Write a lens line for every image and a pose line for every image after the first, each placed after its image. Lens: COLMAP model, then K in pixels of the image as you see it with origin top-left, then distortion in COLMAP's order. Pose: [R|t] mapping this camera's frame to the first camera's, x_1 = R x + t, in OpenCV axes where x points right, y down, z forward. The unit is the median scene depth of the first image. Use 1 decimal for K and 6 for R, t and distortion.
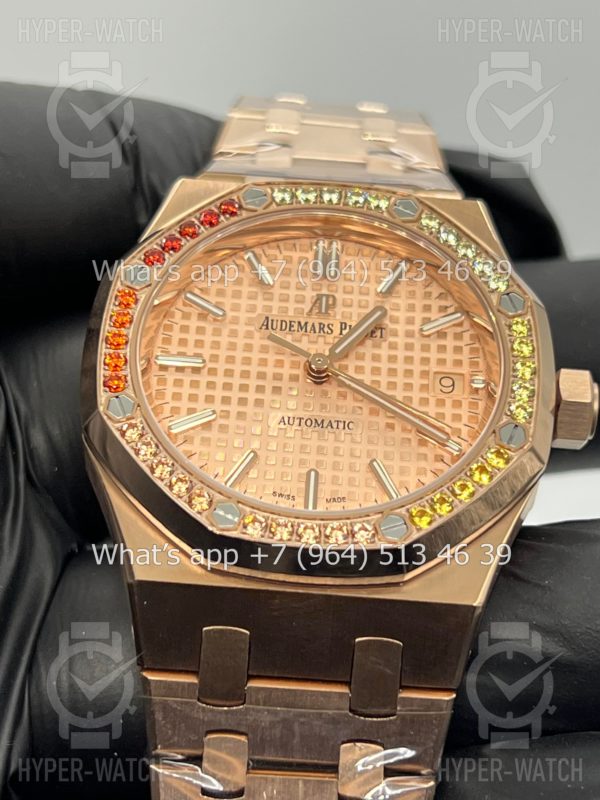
lens RADIAL K [[1882.1, 0, 298.6], [0, 1882.1, 401.6], [0, 0, 1]] dist [0.267428, 0.000000]
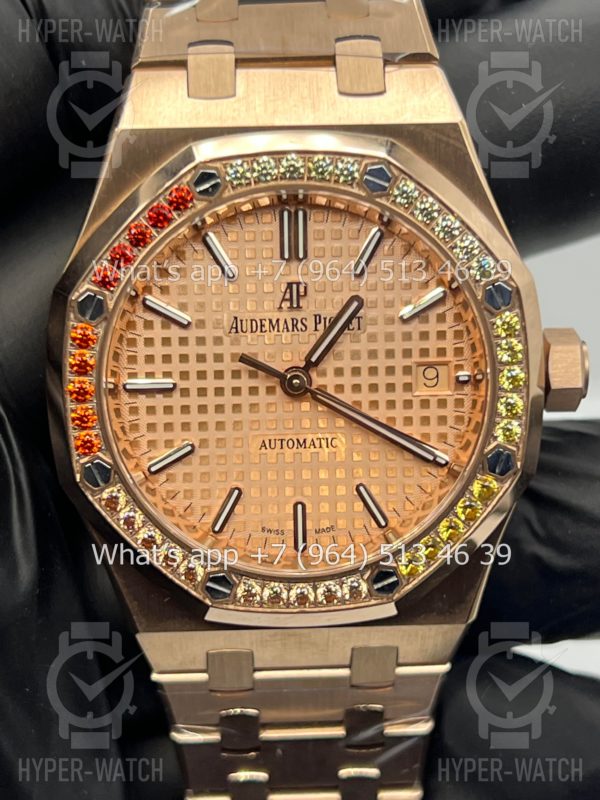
lens RADIAL K [[1882.1, 0, 294.5], [0, 1882.1, 401.9], [0, 0, 1]] dist [0.267428, 0.000000]
pose [[0.996293, -0.078215, -0.035806, 0.042759], [0.083377, 0.775636, 0.625649, -0.597350], [-0.021163, -0.626316, 0.779282, 0.249939]]
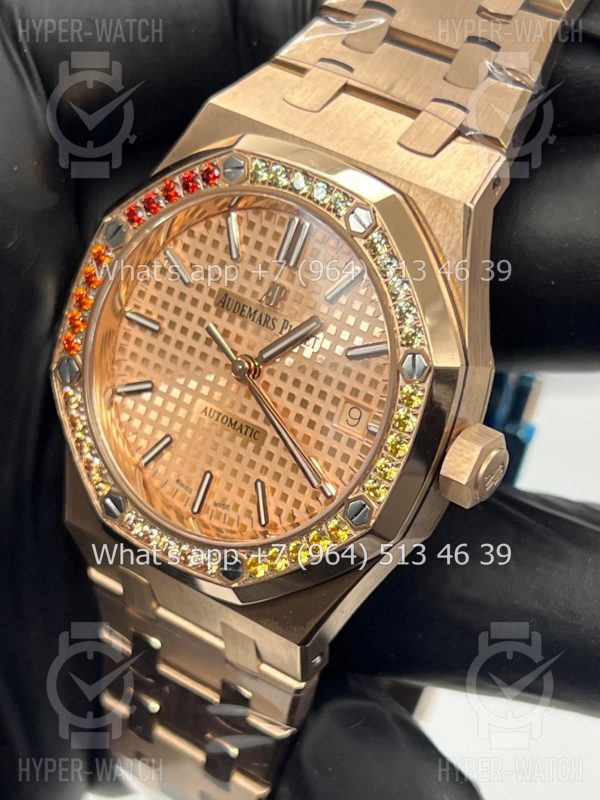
lens RADIAL K [[1882.1, 0, 298.5], [0, 1882.1, 403.1], [0, 0, 1]] dist [0.267428, 0.000000]
pose [[0.807623, 0.325068, -0.492011, 0.545814], [0.024880, 0.814817, 0.579183, -0.596712], [0.589174, -0.480003, 0.649978, 0.328102]]
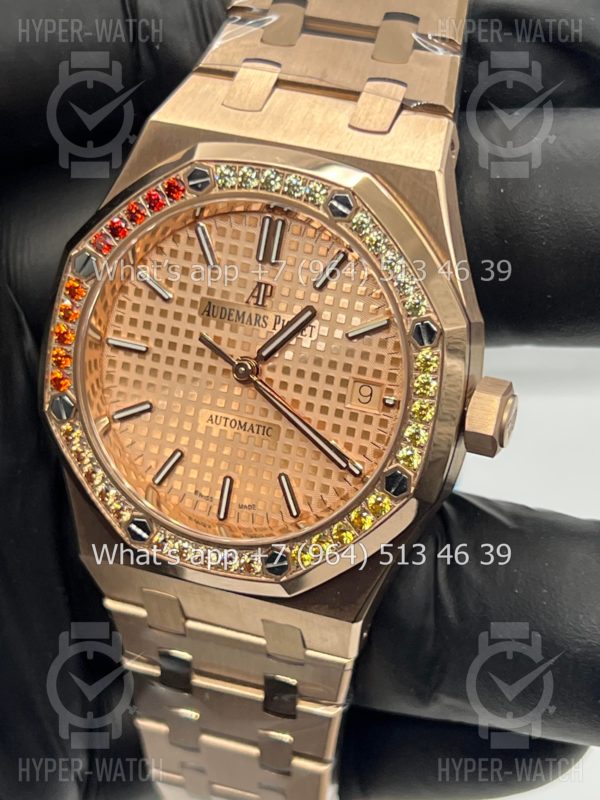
lens RADIAL K [[1882.1, 0, 305.7], [0, 1882.1, 403.8], [0, 0, 1]] dist [0.267428, 0.000000]
pose [[0.931196, 0.150198, -0.332136, 0.392557], [0.082546, 0.800605, 0.593480, -0.621934], [0.355049, -0.580063, 0.733122, 0.220380]]
